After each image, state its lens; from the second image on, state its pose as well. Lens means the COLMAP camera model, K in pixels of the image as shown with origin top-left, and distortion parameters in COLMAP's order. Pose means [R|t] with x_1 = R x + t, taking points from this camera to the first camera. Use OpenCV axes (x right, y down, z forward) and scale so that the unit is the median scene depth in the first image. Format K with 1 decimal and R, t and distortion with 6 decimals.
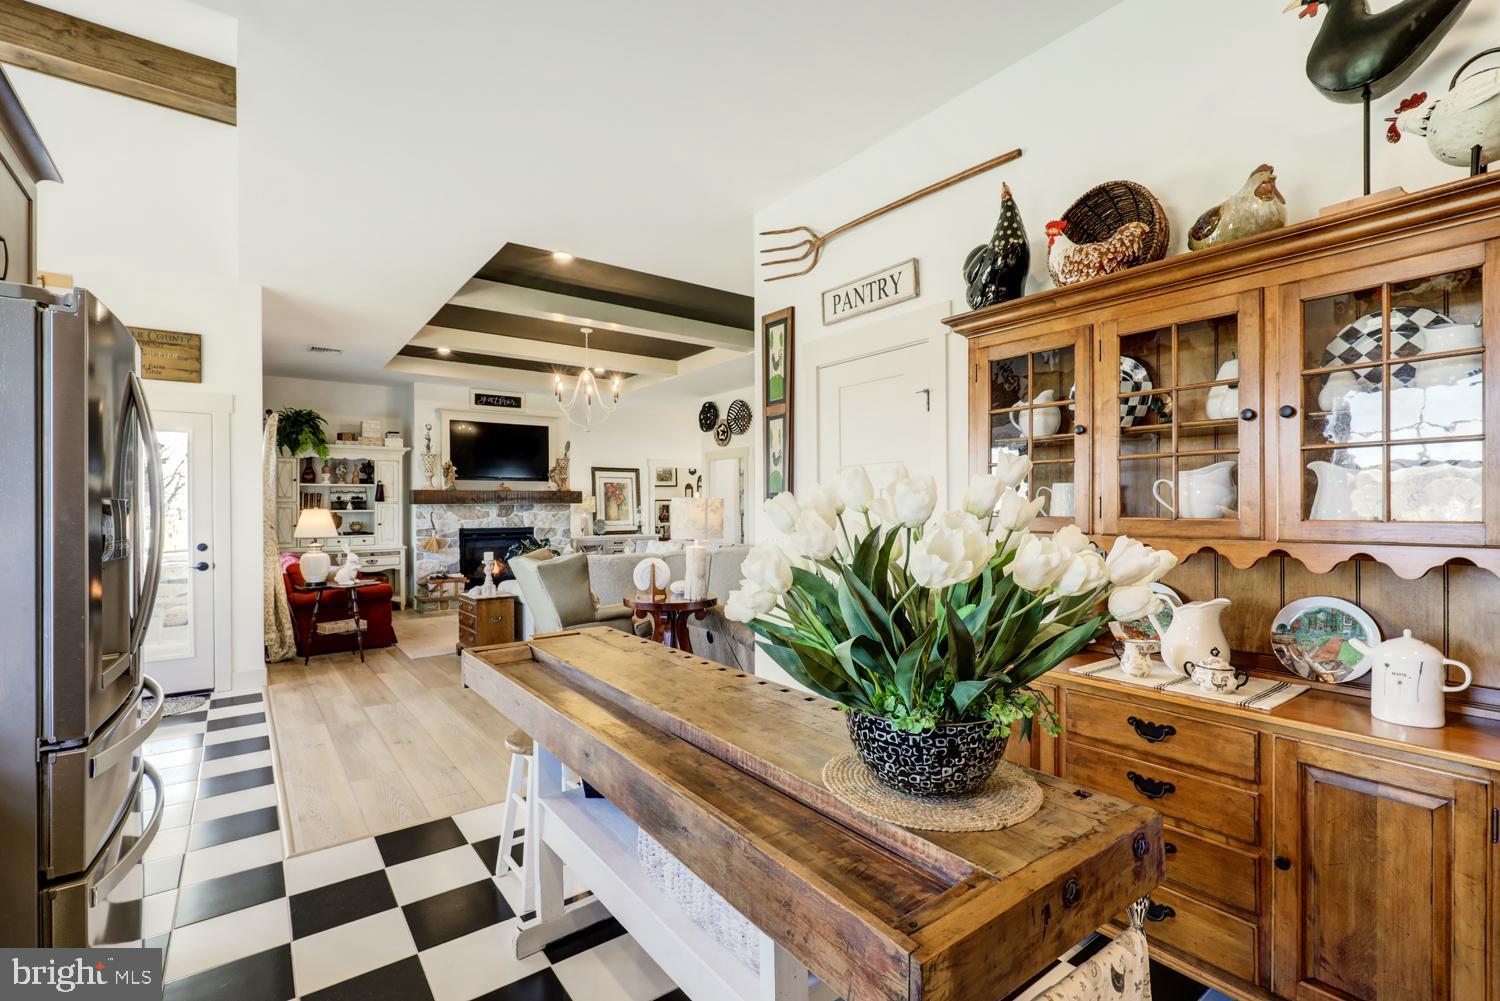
lens RADIAL K [[674.5, 0, 751.8], [0, 674.5, 507.0], [0, 0, 1]] dist [-0.002930, -0.001159]
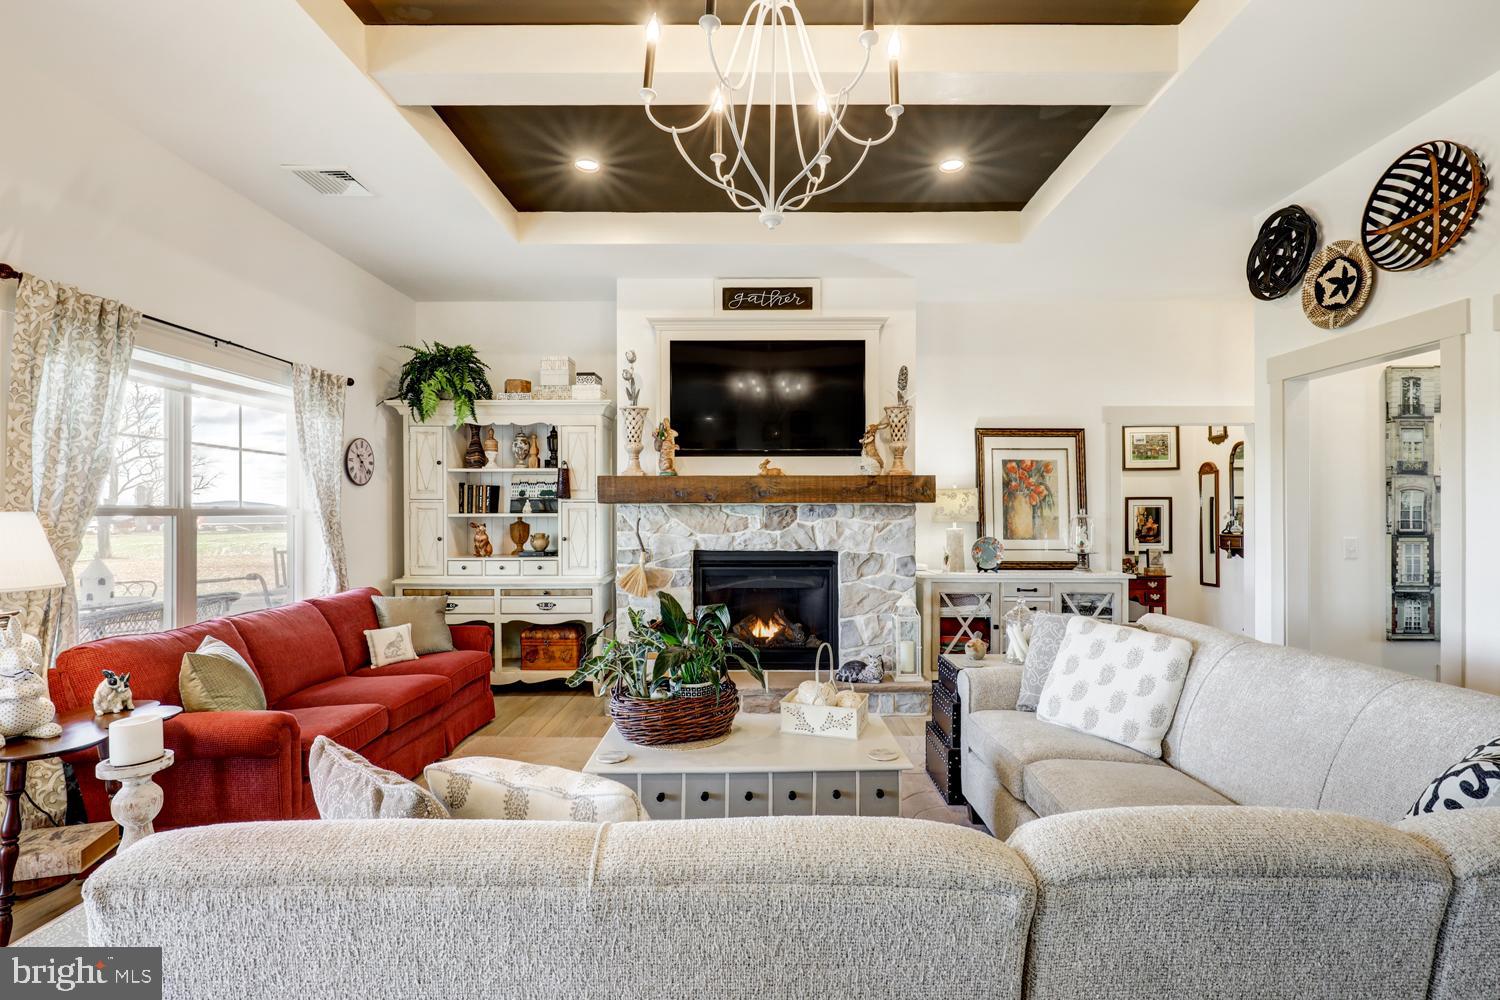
lens RADIAL K [[715.0, 0, 755.0], [0, 715.0, 514.3], [0, 0, 1]] dist [-0.000739, 0.002086]
pose [[0.795787, 0.006680, -0.605540, -0.063214], [-0.005764, 0.999977, 0.003456, 0.002032], [0.605550, 0.000740, 0.795807, 0.608412]]
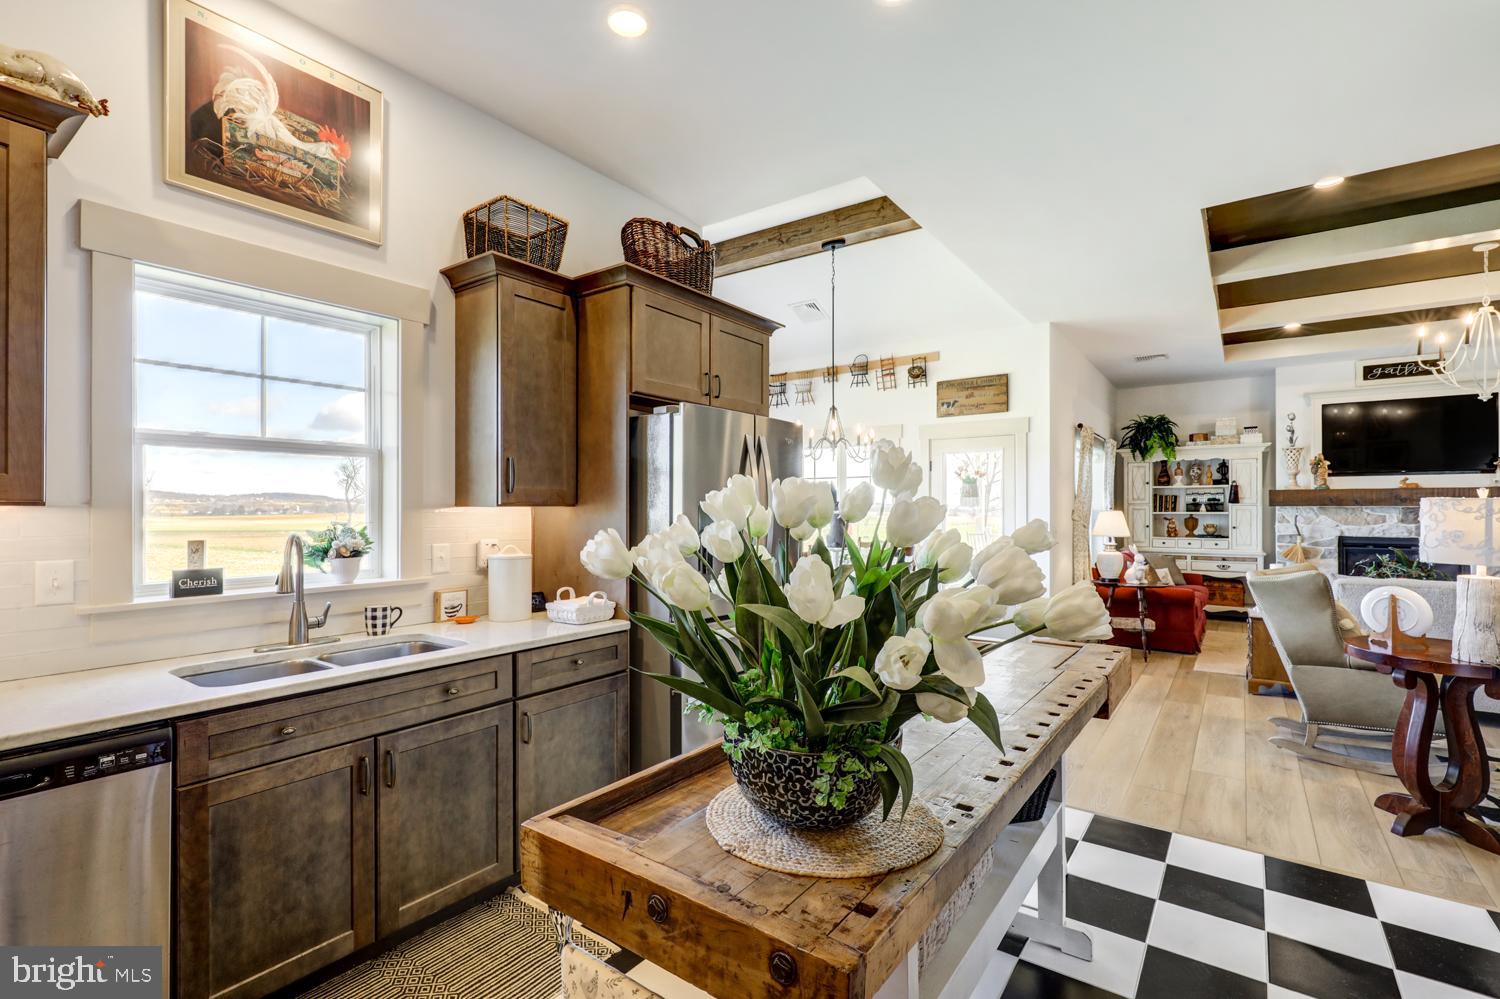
lens RADIAL K [[674.5, 0, 748.4], [0, 674.5, 508.2], [0, 0, 1]] dist [-0.002930, -0.001159]
pose [[0.290385, 0.004373, -0.956900, 0.142466], [-0.004253, 0.999986, 0.003279, -0.001299], [0.956900, 0.003117, 0.290399, 0.082526]]
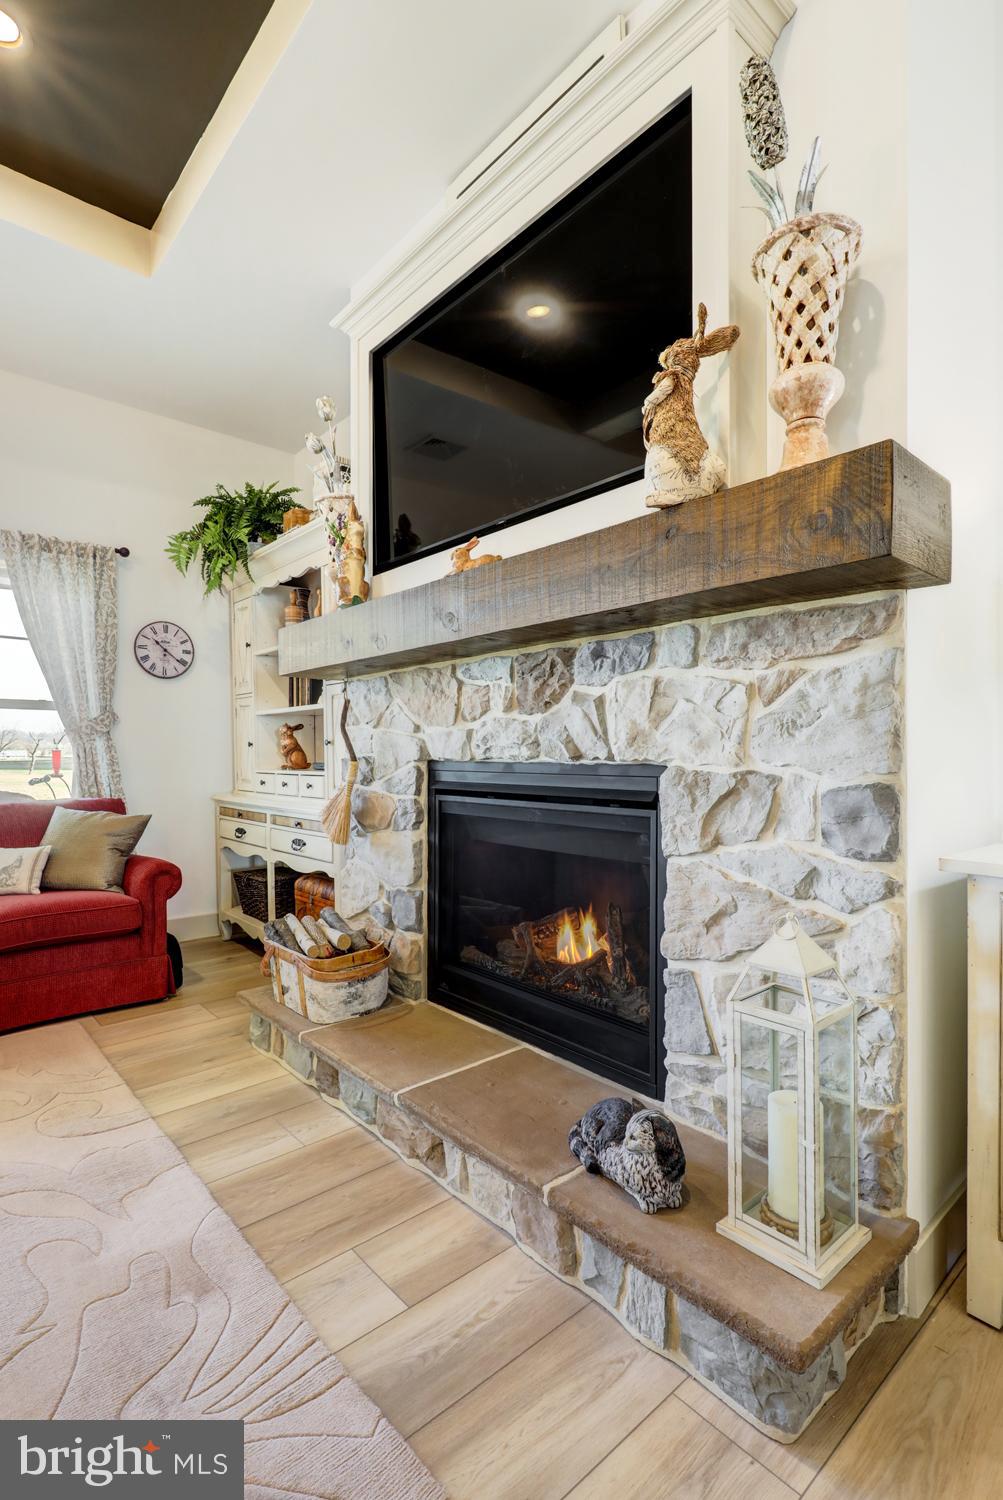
lens RADIAL K [[715.0, 0, 512.0], [0, 715.0, 759.1], [0, 0, 1]] dist [-0.000739, 0.002086]
pose [[0.083342, 0.012523, -0.996442, -0.160542], [-0.002395, 0.999921, 0.012367, 0.029022], [0.996518, 0.001356, 0.083365, 1.043738]]
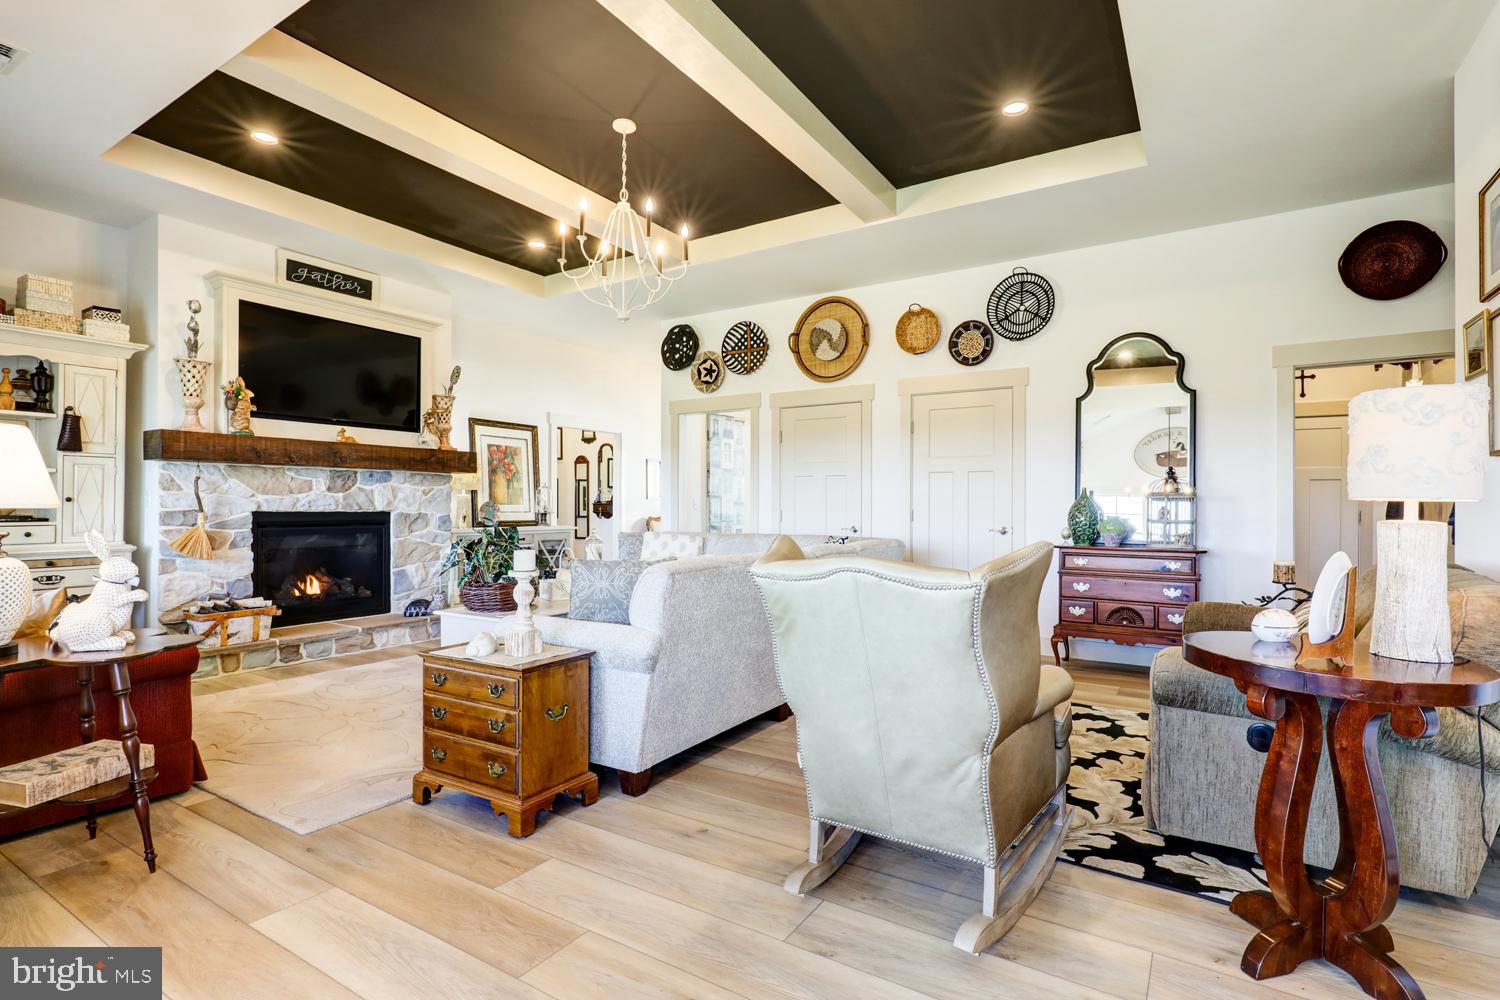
lens RADIAL K [[715.0, 0, 755.9], [0, 715.0, 503.2], [0, 0, 1]] dist [-0.000739, 0.002086]
pose [[0.934255, 0.010477, 0.356451, -0.275666], [-0.008337, 0.999937, -0.007539, 0.027447], [-0.356508, 0.004072, 0.934284, 0.354535]]
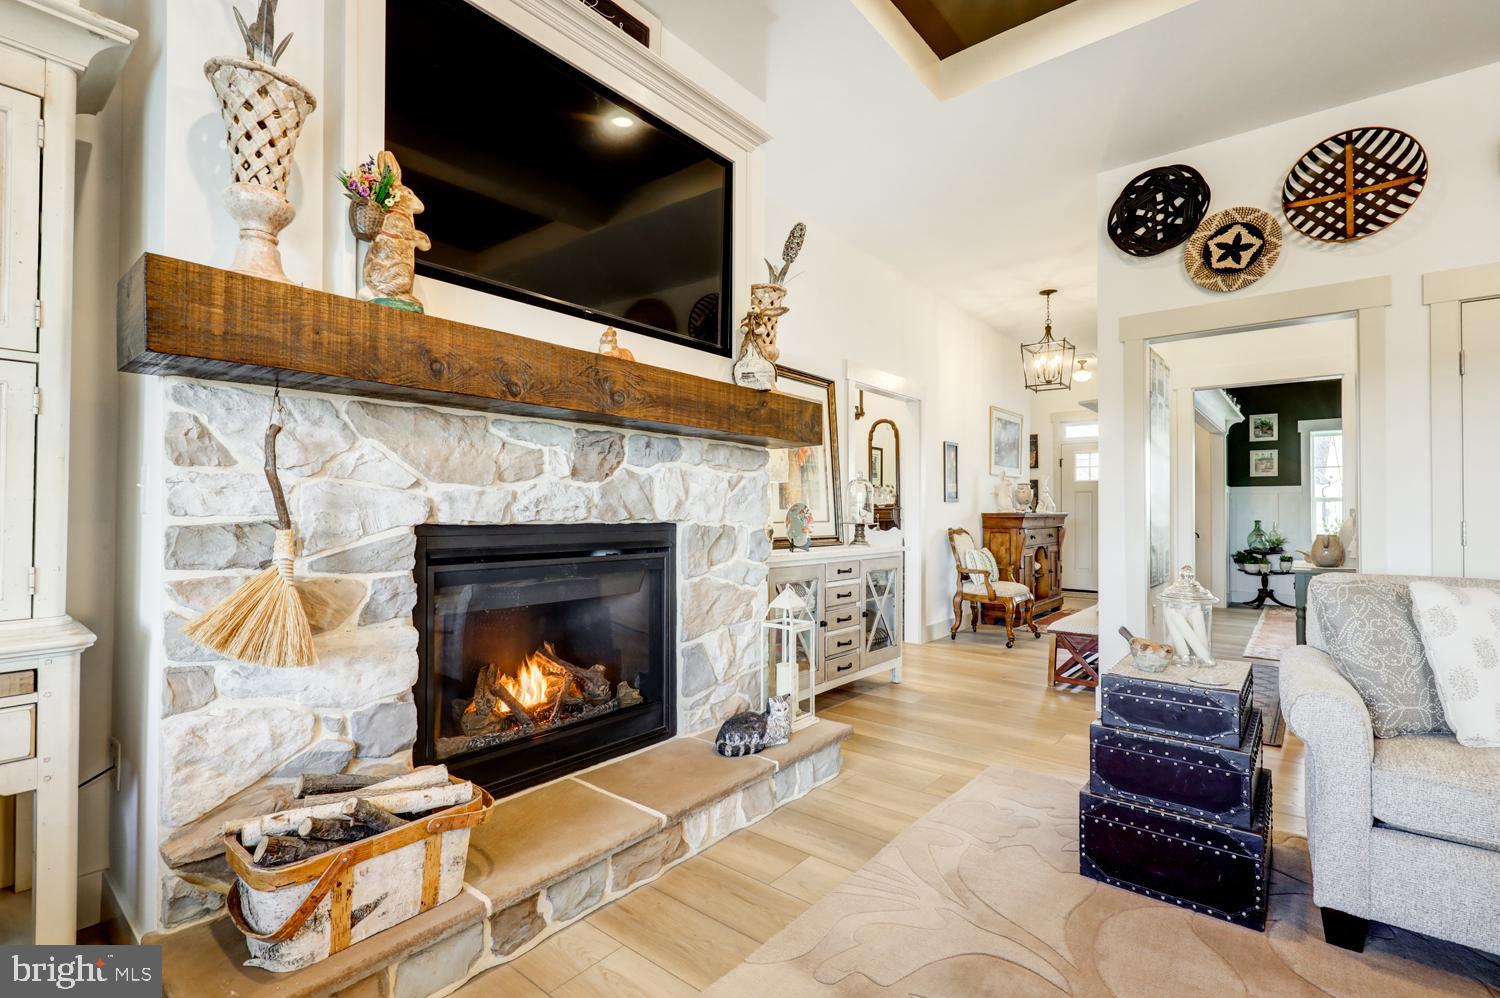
lens RADIAL K [[674.5, 0, 752.2], [0, 674.5, 505.4], [0, 0, 1]] dist [-0.002930, -0.001159]
pose [[0.970706, 0.011964, 0.239971, -0.396494], [-0.009316, 0.999883, -0.012168, 0.028690], [-0.240089, 0.009576, 0.970704, 0.802676]]
